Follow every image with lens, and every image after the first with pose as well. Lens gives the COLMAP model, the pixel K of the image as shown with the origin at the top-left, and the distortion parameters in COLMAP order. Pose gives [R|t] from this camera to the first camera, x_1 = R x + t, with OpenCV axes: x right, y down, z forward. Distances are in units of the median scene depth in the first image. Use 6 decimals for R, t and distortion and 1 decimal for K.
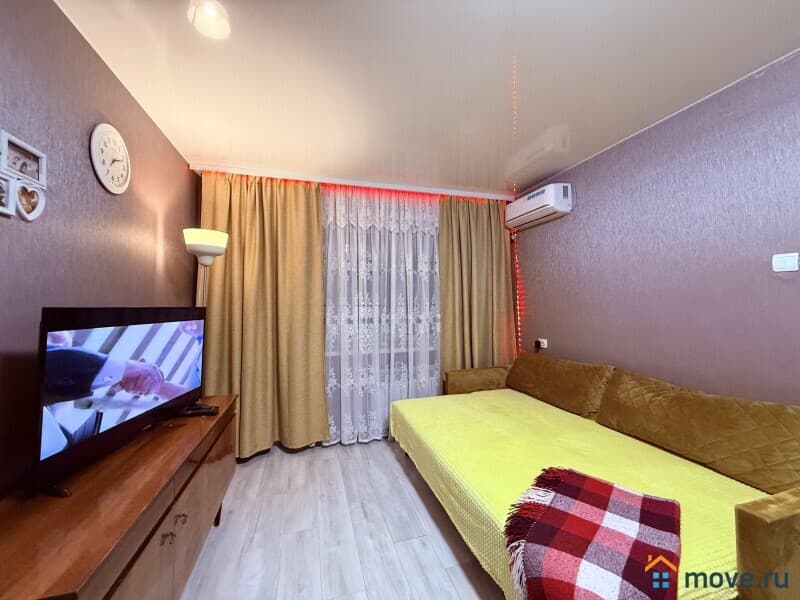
lens RADIAL K [[318.2, 0, 399.2], [0, 318.2, 299.0], [0, 0, 1]] dist [0.006304, -0.001291]
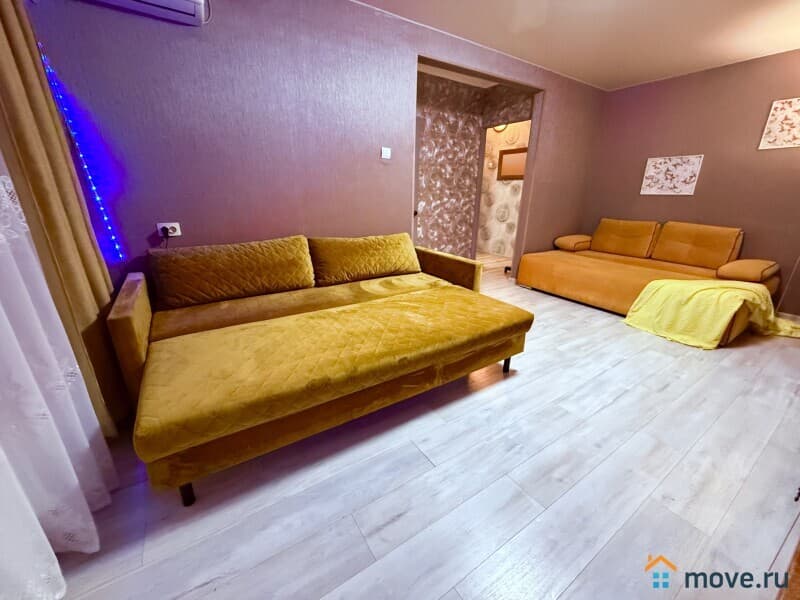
lens RADIAL K [[318.2, 0, 399.2], [0, 318.2, 300.8], [0, 0, 1]] dist [0.006304, -0.001291]
pose [[-0.289649, -0.302738, 0.907994, -0.464753], [-0.028073, 0.950939, 0.308102, 0.081126], [-0.956721, 0.063752, -0.283937, 0.991815]]
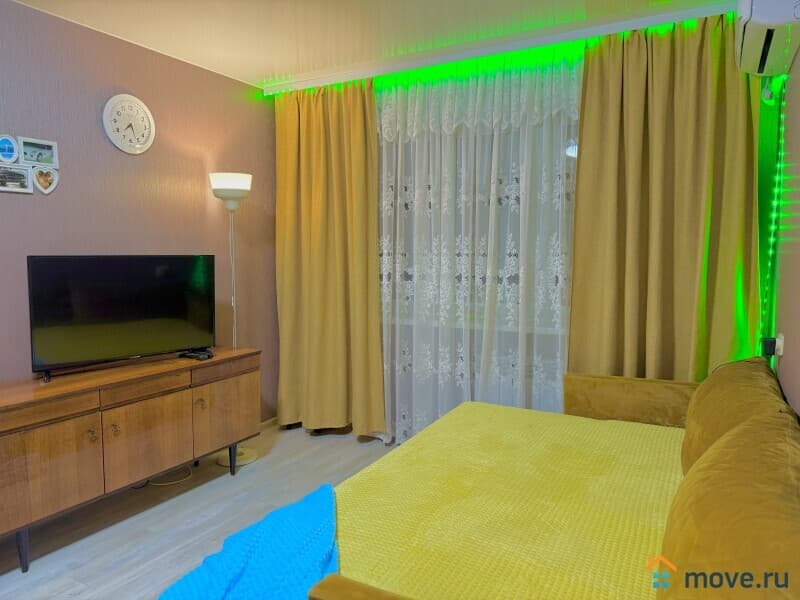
lens RADIAL K [[564.1, 0, 401.4], [0, 564.1, 298.1], [0, 0, 1]] dist [0.059410, -0.059090]
pose [[0.704715, 0.064136, -0.706586, 0.845406], [0.013449, 0.994519, 0.103685, -0.013545], [0.709363, -0.082571, 0.699990, 0.145391]]
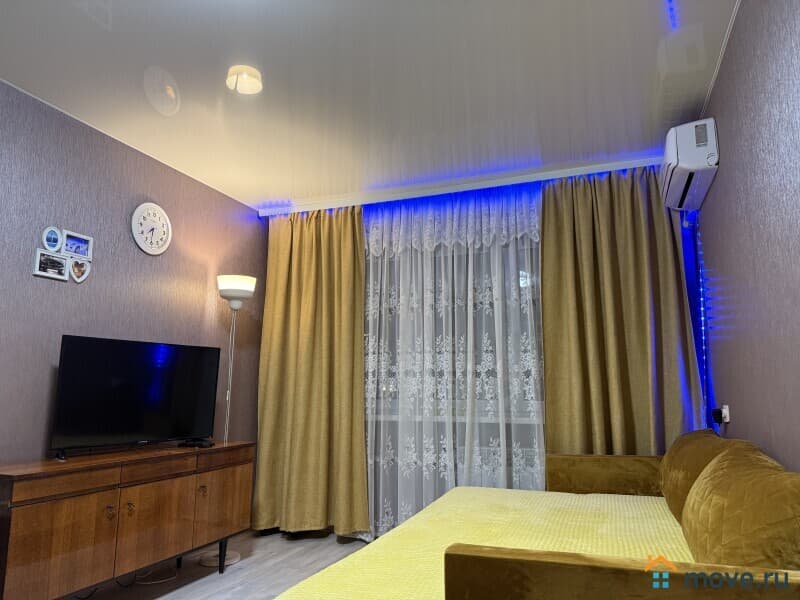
lens RADIAL K [[564.1, 0, 399.2], [0, 564.1, 305.7], [0, 0, 1]] dist [0.059410, -0.059090]
pose [[0.800181, -0.083407, -0.593930, 0.796294], [0.006829, 0.991486, -0.130035, 0.108746], [0.599719, 0.099996, 0.793938, -0.109741]]
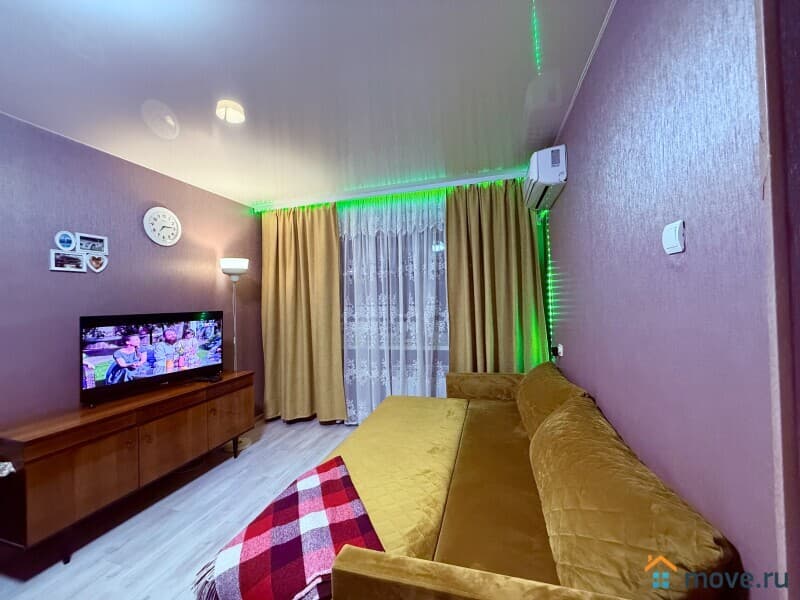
lens RADIAL K [[318.2, 0, 398.4], [0, 318.2, 298.8], [0, 0, 1]] dist [0.006304, -0.001291]
pose [[0.840817, -0.020459, -0.540933, 0.729138], [0.034281, 0.999292, 0.015491, -0.021789], [0.540234, -0.031569, 0.840923, 0.155534]]
